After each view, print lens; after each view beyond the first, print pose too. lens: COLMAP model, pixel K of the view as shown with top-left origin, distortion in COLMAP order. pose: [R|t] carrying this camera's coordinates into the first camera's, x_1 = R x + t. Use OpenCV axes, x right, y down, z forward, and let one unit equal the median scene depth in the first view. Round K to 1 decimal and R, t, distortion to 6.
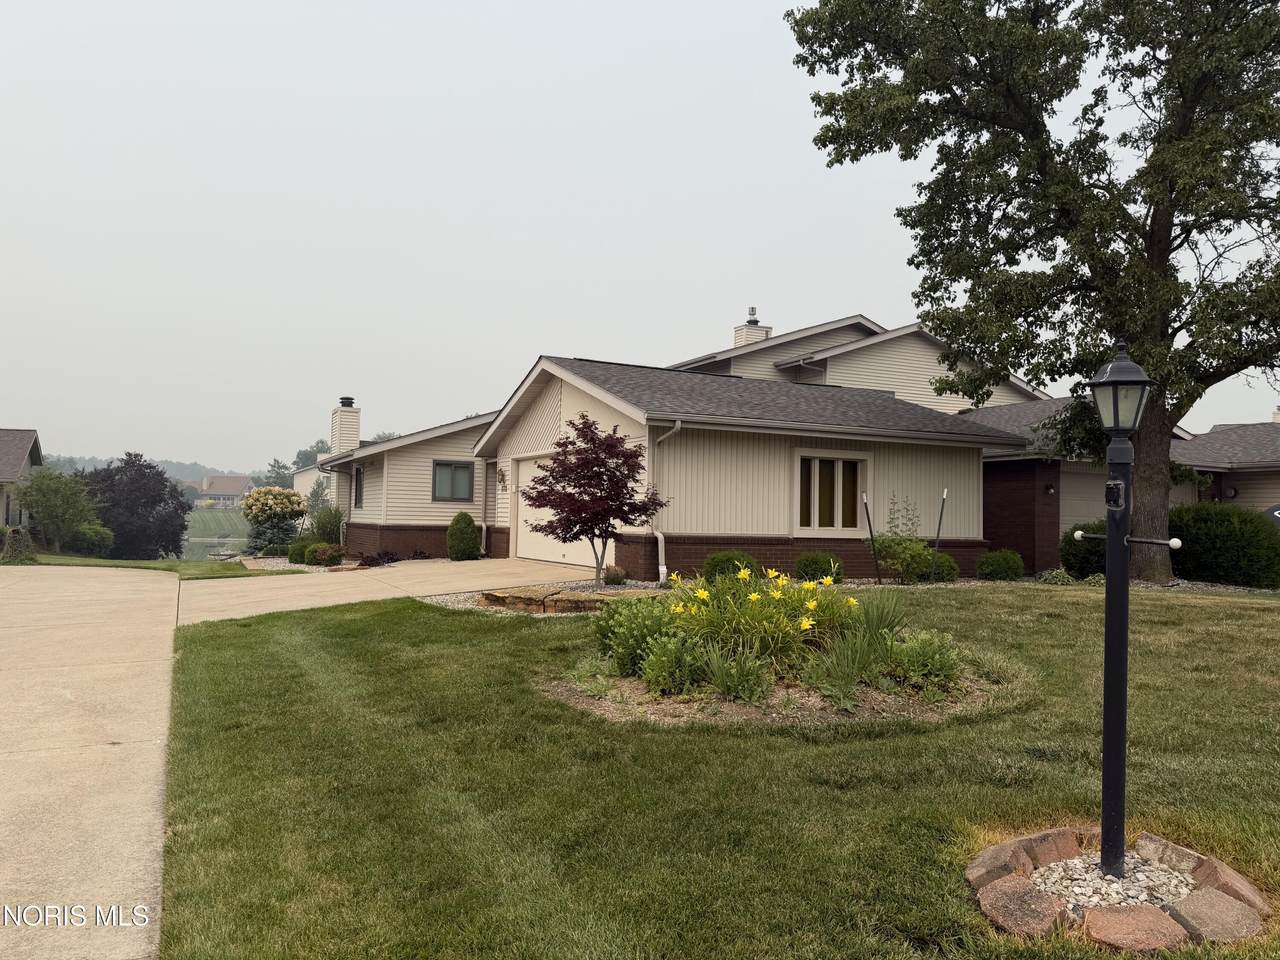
lens RADIAL K [[913.2, 0, 641.6], [0, 913.2, 486.9], [0, 0, 1]] dist [0.036807, -0.049588]
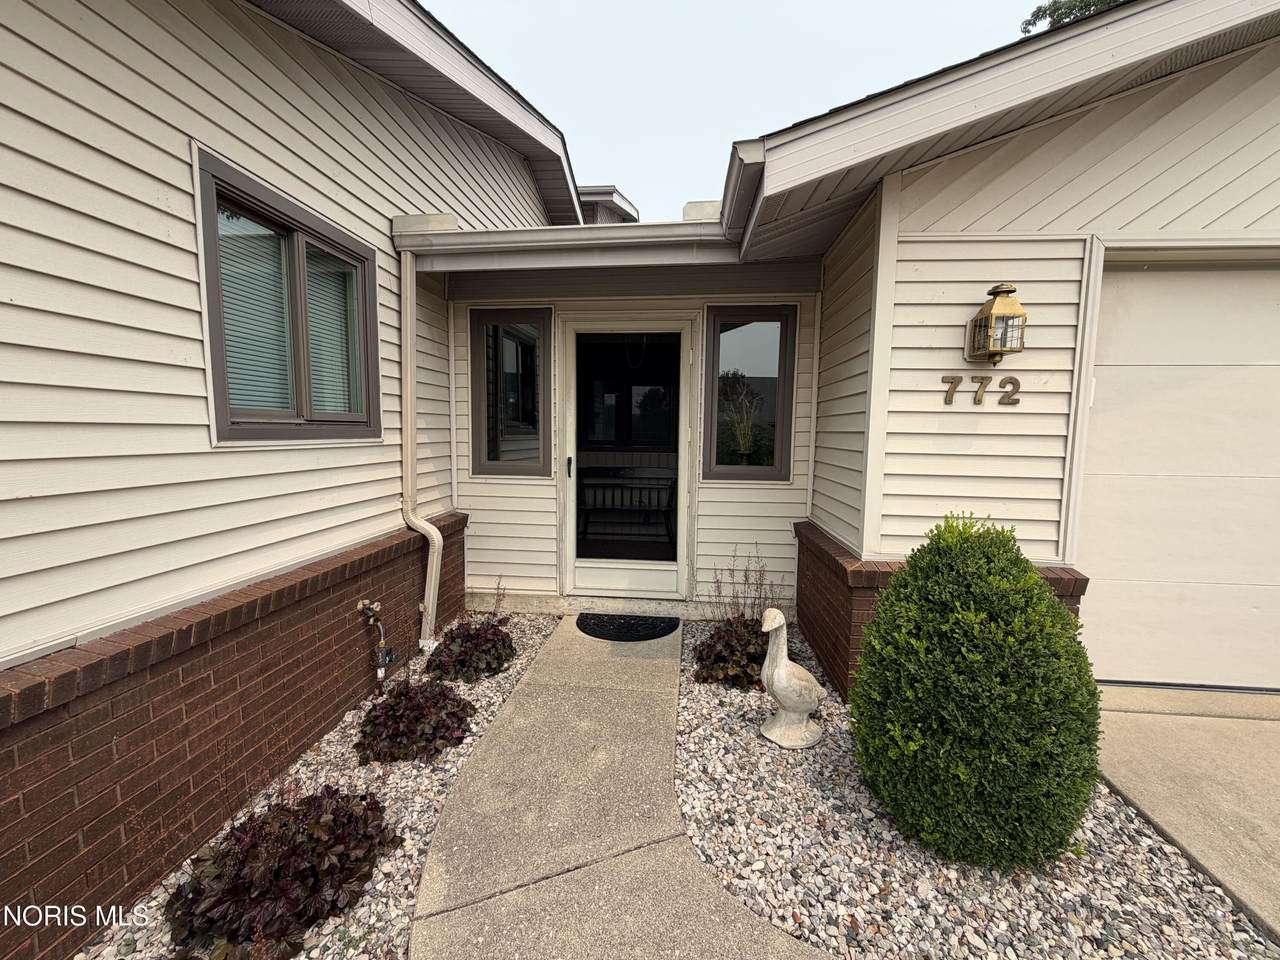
lens RADIAL K [[514.2, 0, 635.0], [0, 514.2, 479.9], [0, 0, 1]] dist [0.000658, 0.000180]
pose [[0.524846, -0.092885, 0.846114, -0.217589], [-0.034631, 0.990875, 0.130258, 0.007286], [-0.850492, -0.097668, 0.516840, 0.733281]]
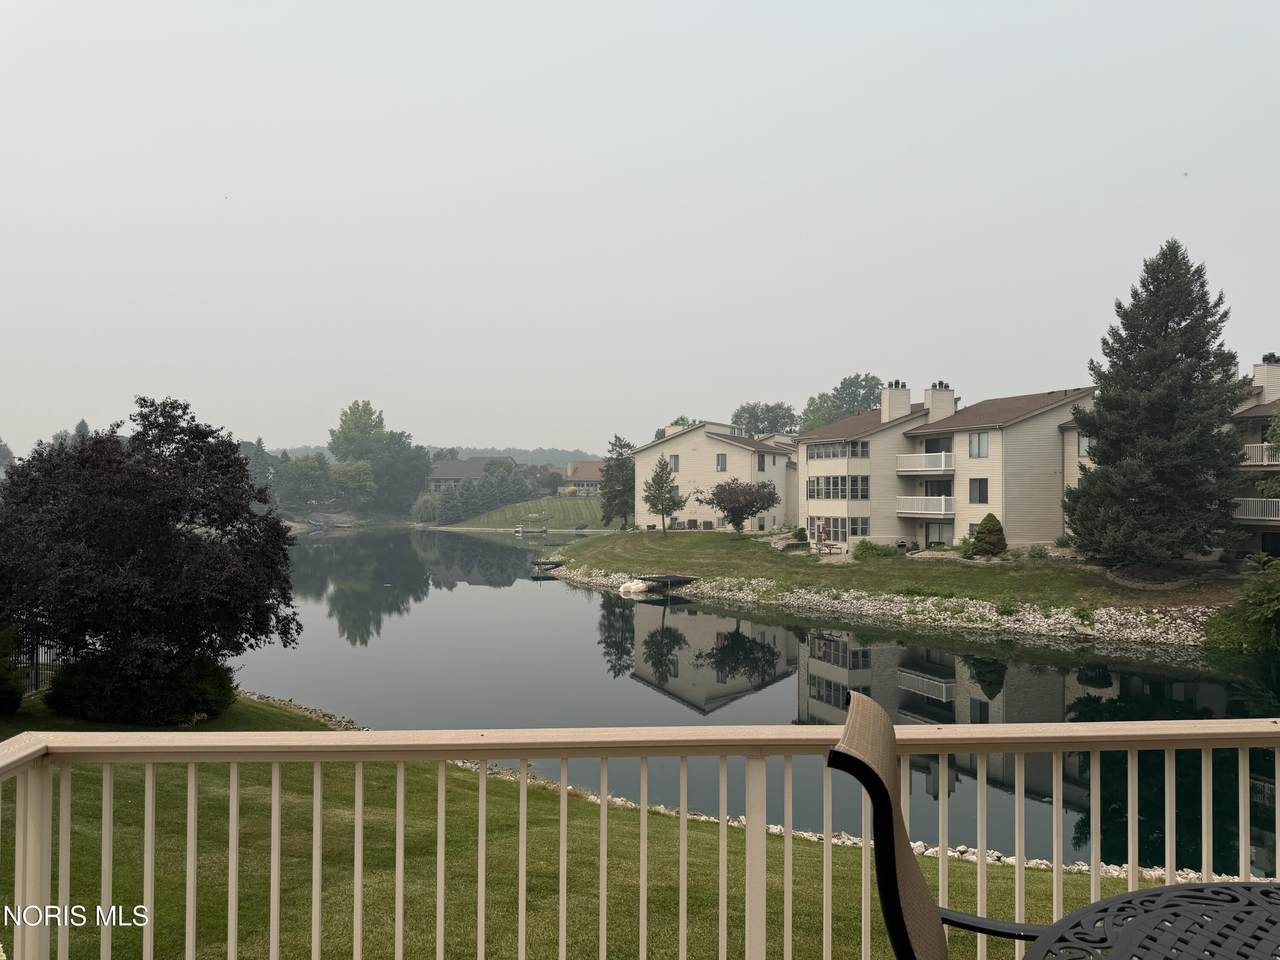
lens RADIAL K [[902.6, 0, 633.5], [0, 902.6, 481.6], [0, 0, 1]] dist [0.117590, -0.204898]
pose [[0.917663, -0.022290, -0.396733, -0.342654], [0.029130, 0.999513, 0.011223, 0.003287], [0.396289, -0.021856, 0.917865, 1.274461]]
